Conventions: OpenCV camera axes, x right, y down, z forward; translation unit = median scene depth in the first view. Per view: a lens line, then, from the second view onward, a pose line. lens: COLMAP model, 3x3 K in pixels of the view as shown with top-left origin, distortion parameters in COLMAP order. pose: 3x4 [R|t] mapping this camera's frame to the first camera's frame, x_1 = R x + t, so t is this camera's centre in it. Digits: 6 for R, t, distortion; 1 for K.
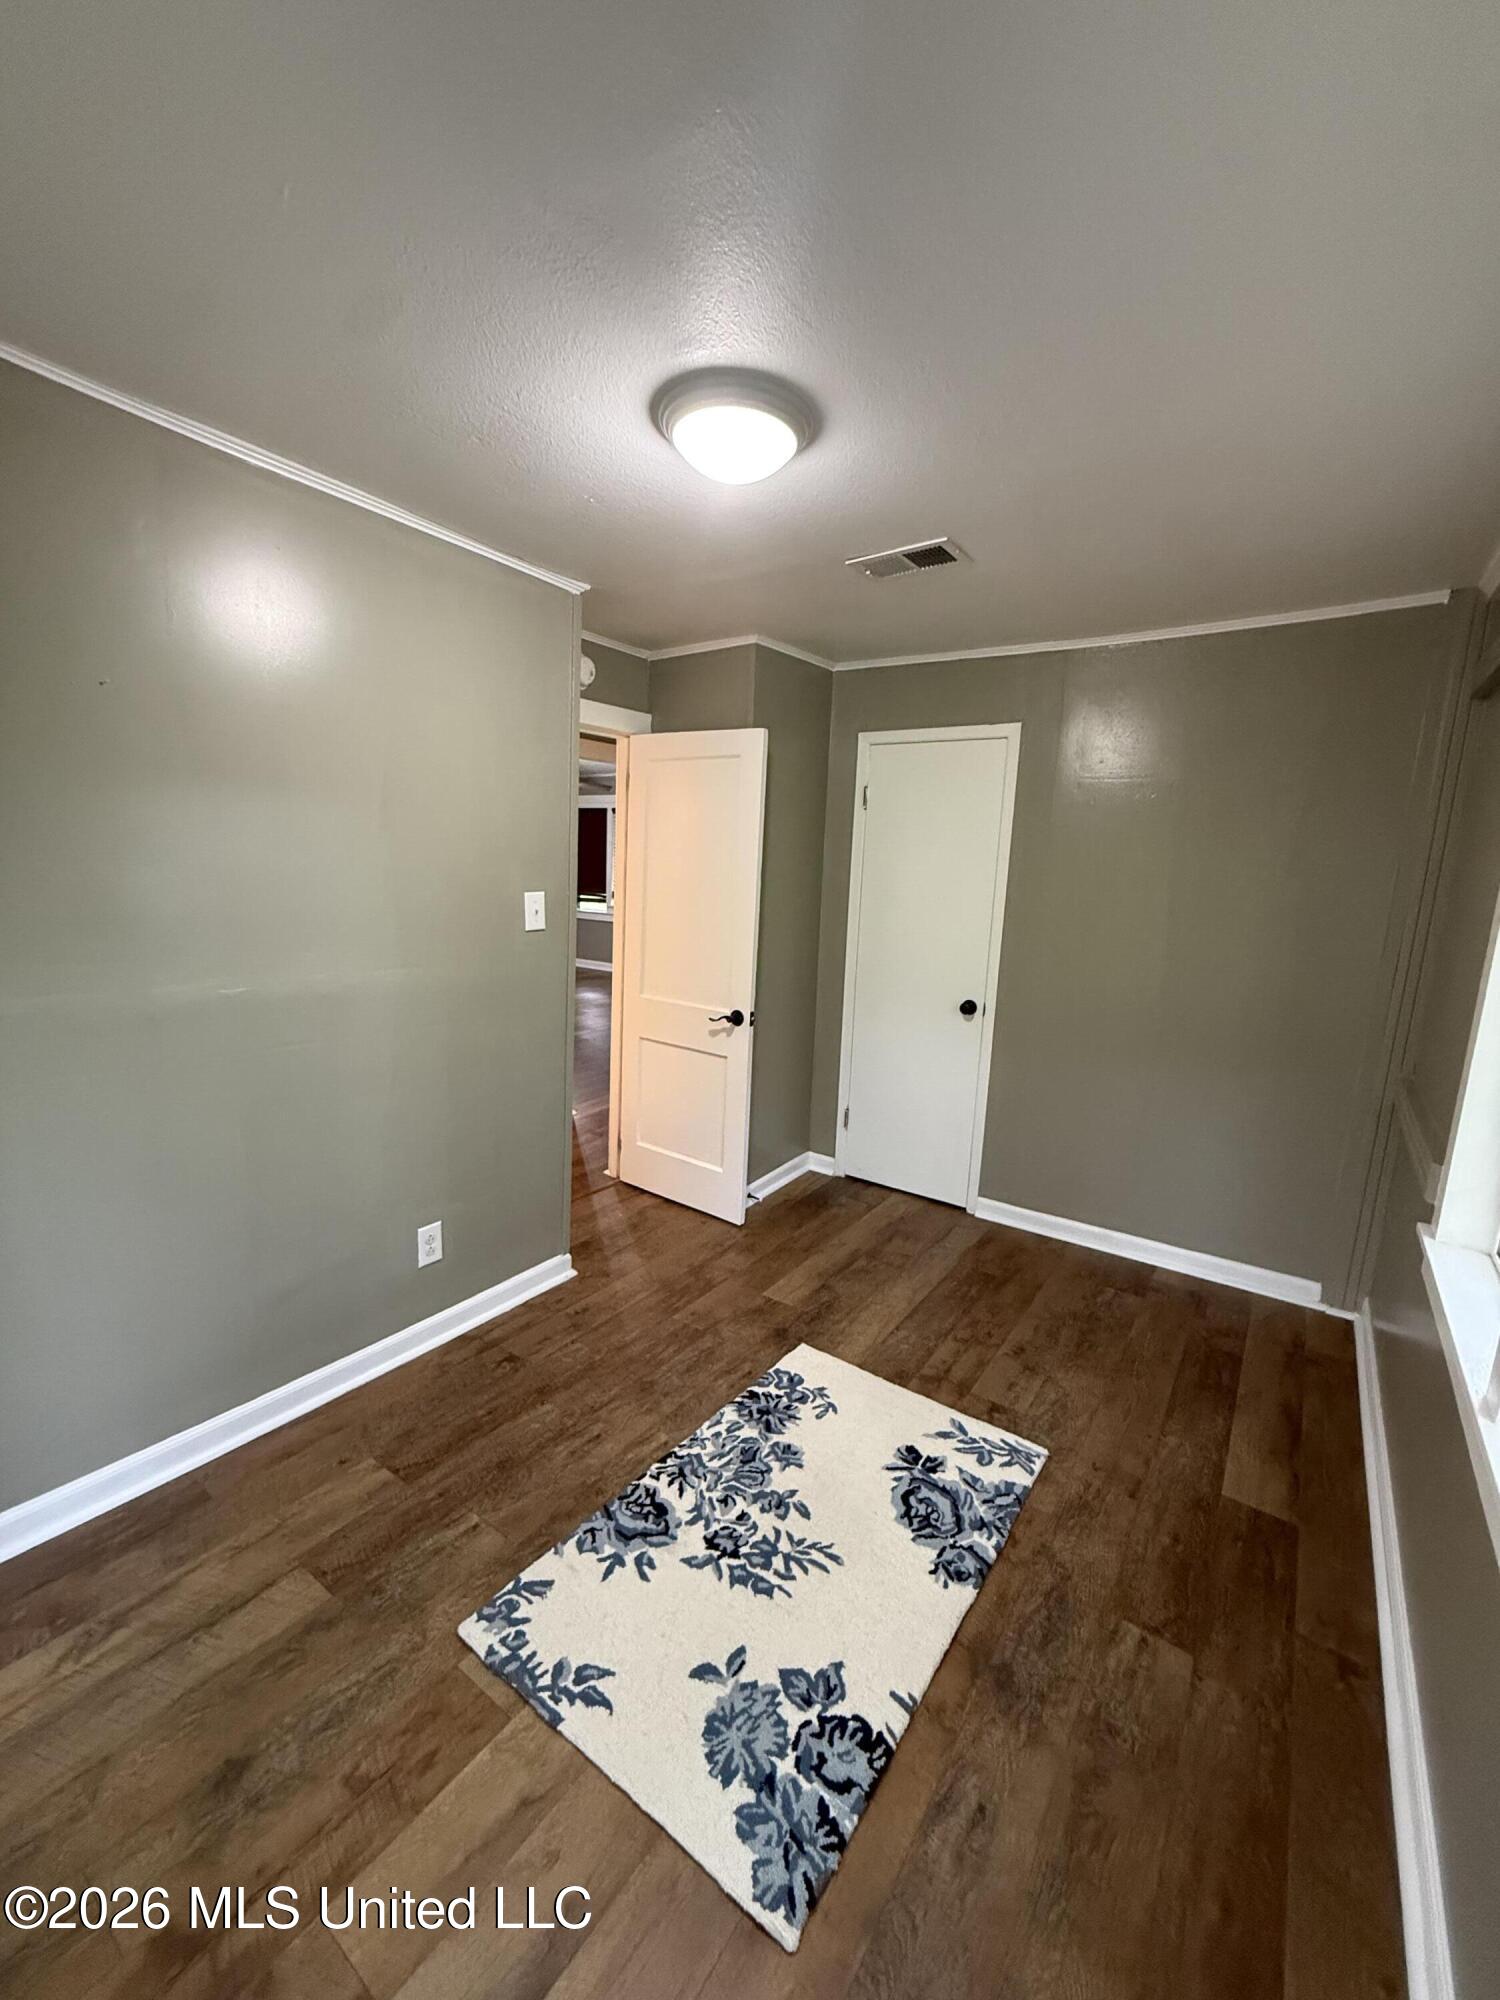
lens RADIAL K [[797.4, 0, 751.3], [0, 797.4, 996.9], [0, 0, 1]] dist [-0.001054, -0.000092]
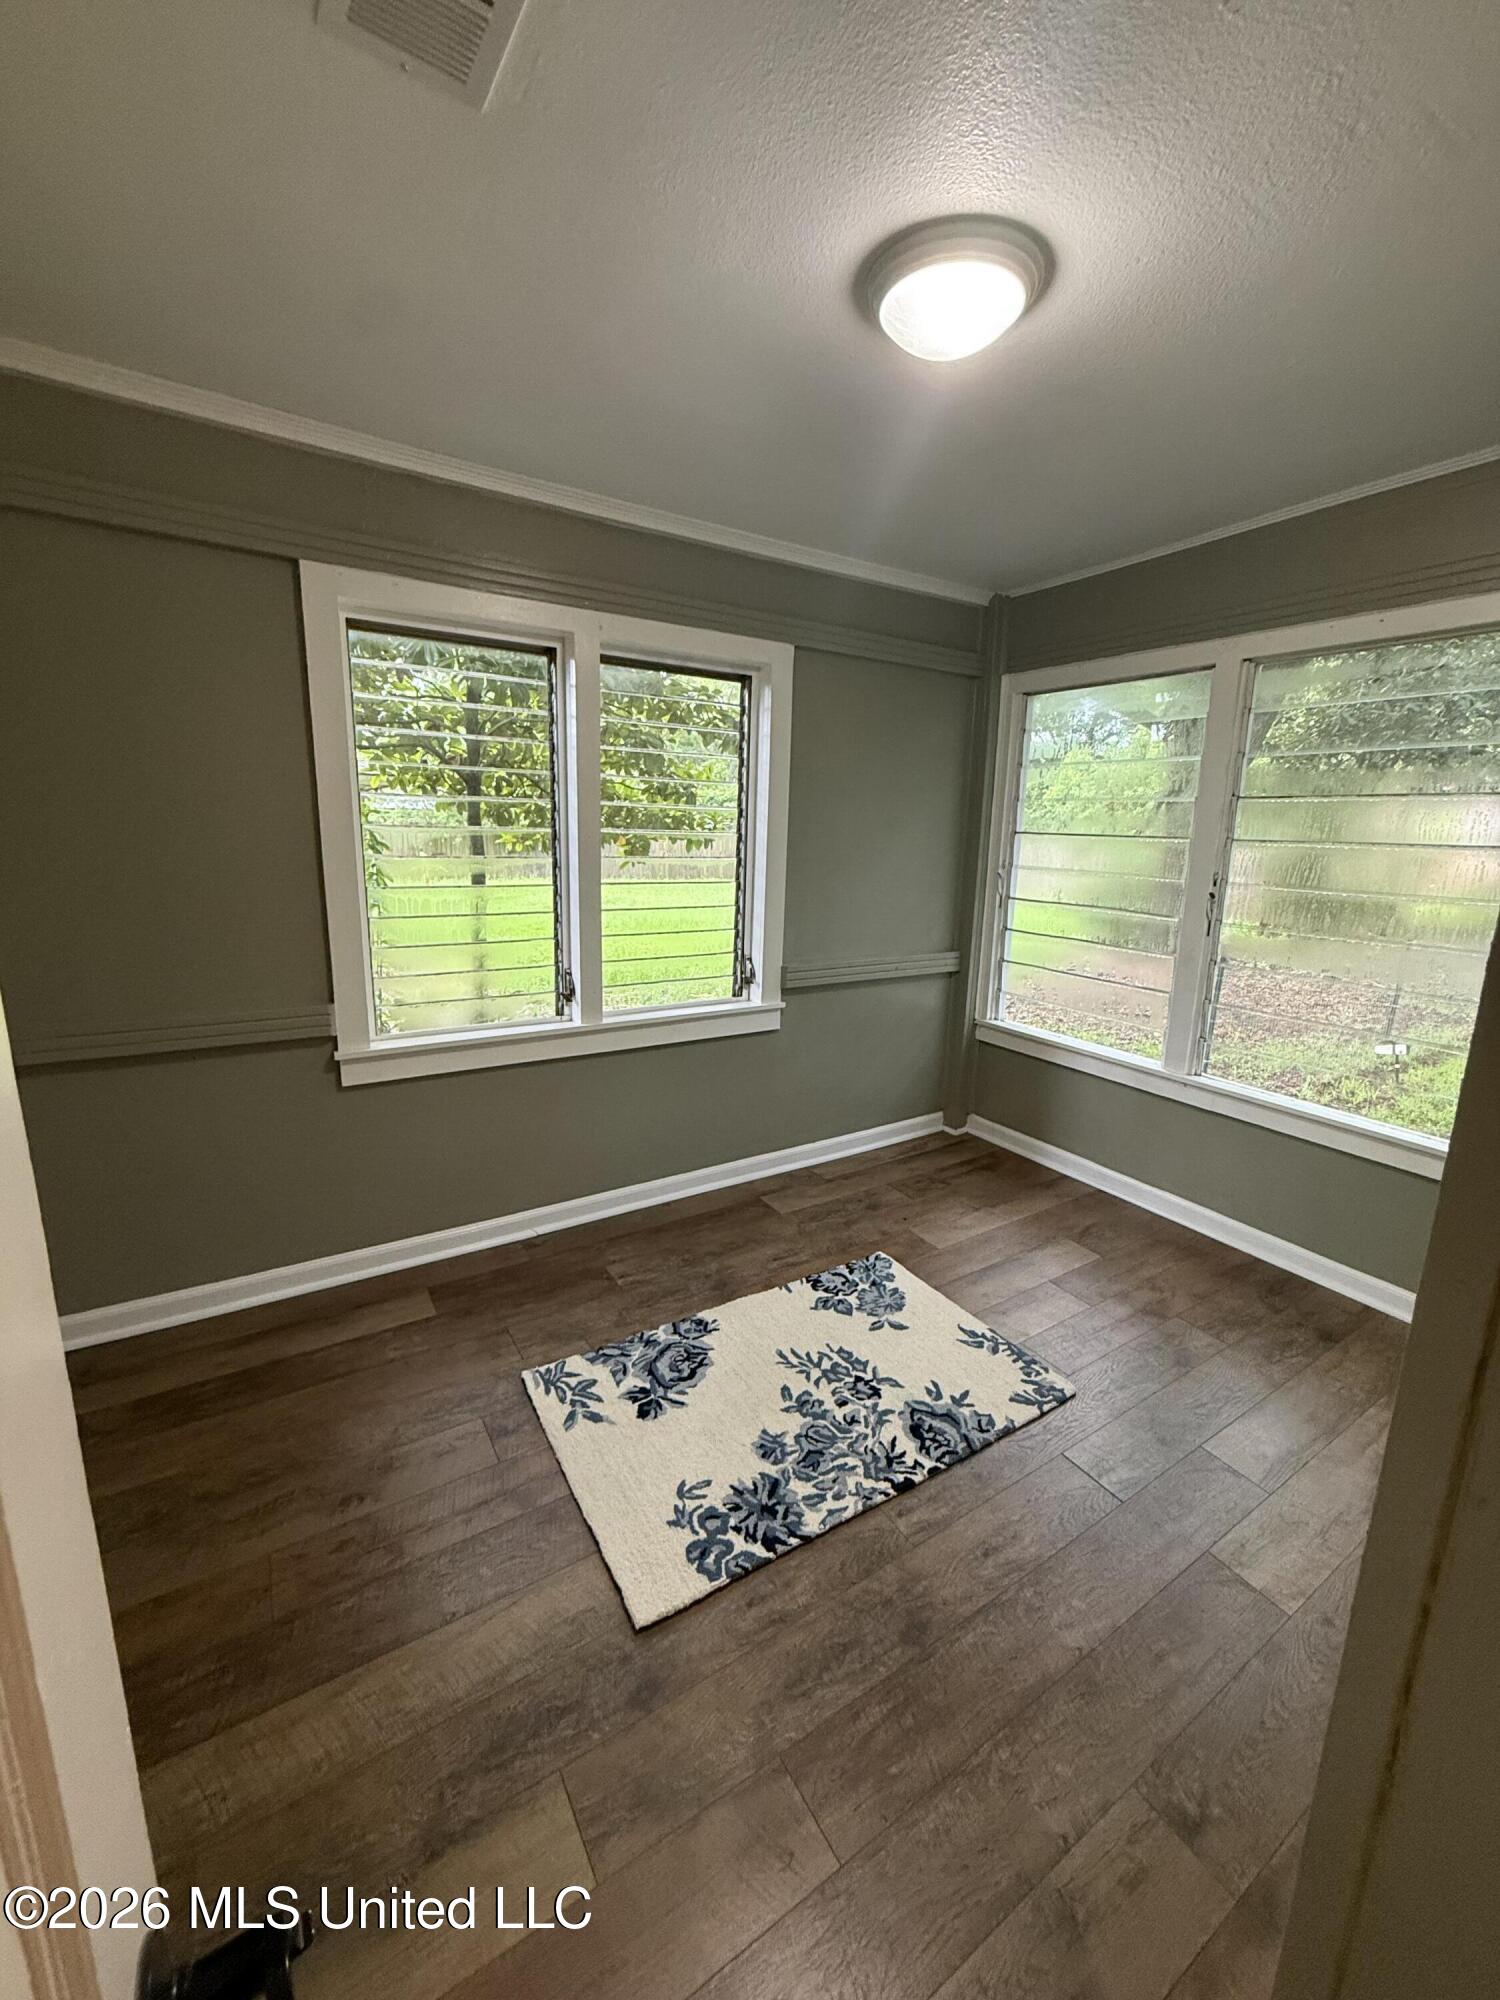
lens RADIAL K [[797.4, 0, 751.3], [0, 797.4, 996.9], [0, 0, 1]] dist [-0.001054, -0.000092]
pose [[-0.923619, -0.145526, 0.354613, -0.200428], [-0.002658, 0.927538, 0.373720, -0.268465], [-0.383303, 0.344233, -0.857078, 1.768548]]
